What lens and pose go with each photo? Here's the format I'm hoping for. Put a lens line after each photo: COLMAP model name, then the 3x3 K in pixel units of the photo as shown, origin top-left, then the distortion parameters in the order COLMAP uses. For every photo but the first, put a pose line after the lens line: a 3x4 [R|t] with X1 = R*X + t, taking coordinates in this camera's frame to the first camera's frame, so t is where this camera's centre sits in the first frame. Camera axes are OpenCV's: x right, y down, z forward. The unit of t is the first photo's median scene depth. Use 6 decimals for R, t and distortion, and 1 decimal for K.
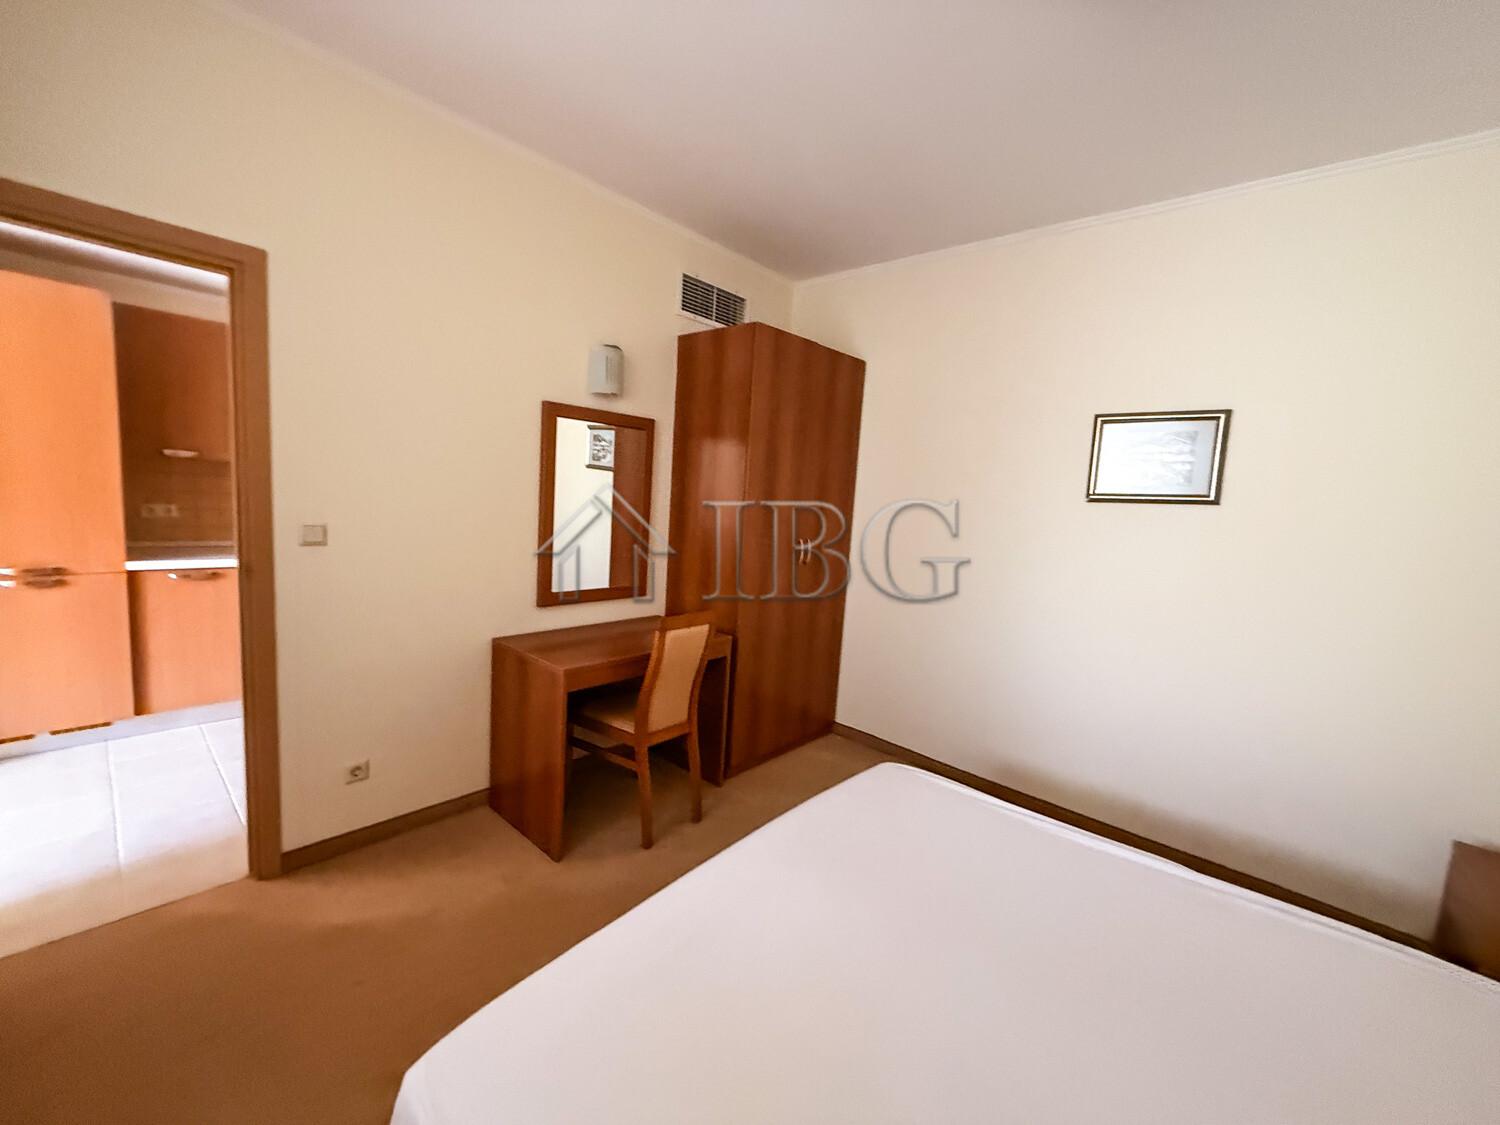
lens RADIAL K [[597.6, 0, 746.0], [0, 597.6, 561.7], [0, 0, 1]] dist [-0.000368, 0.000079]
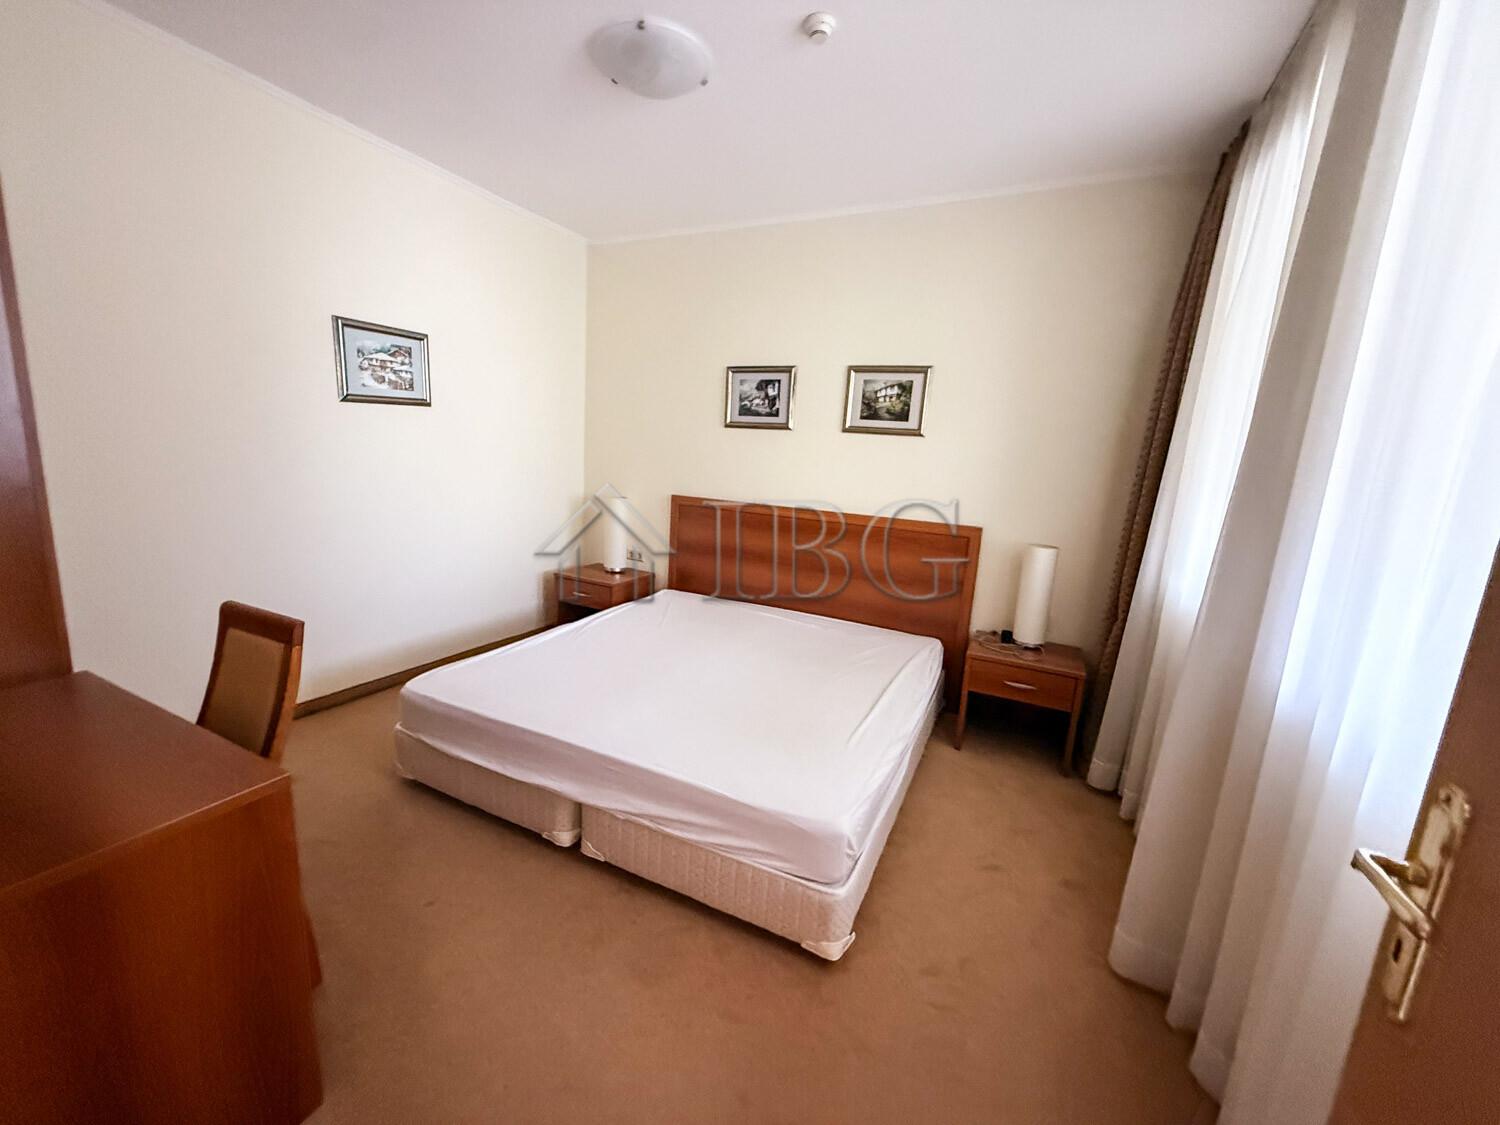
lens RADIAL K [[597.6, 0, 746.0], [0, 597.6, 561.7], [0, 0, 1]] dist [-0.000368, 0.000079]
pose [[-0.270526, -0.258113, 0.927466, -0.660242], [0.032966, 0.960340, 0.276877, -0.094456], [-0.962148, 0.105477, -0.251288, 0.592535]]
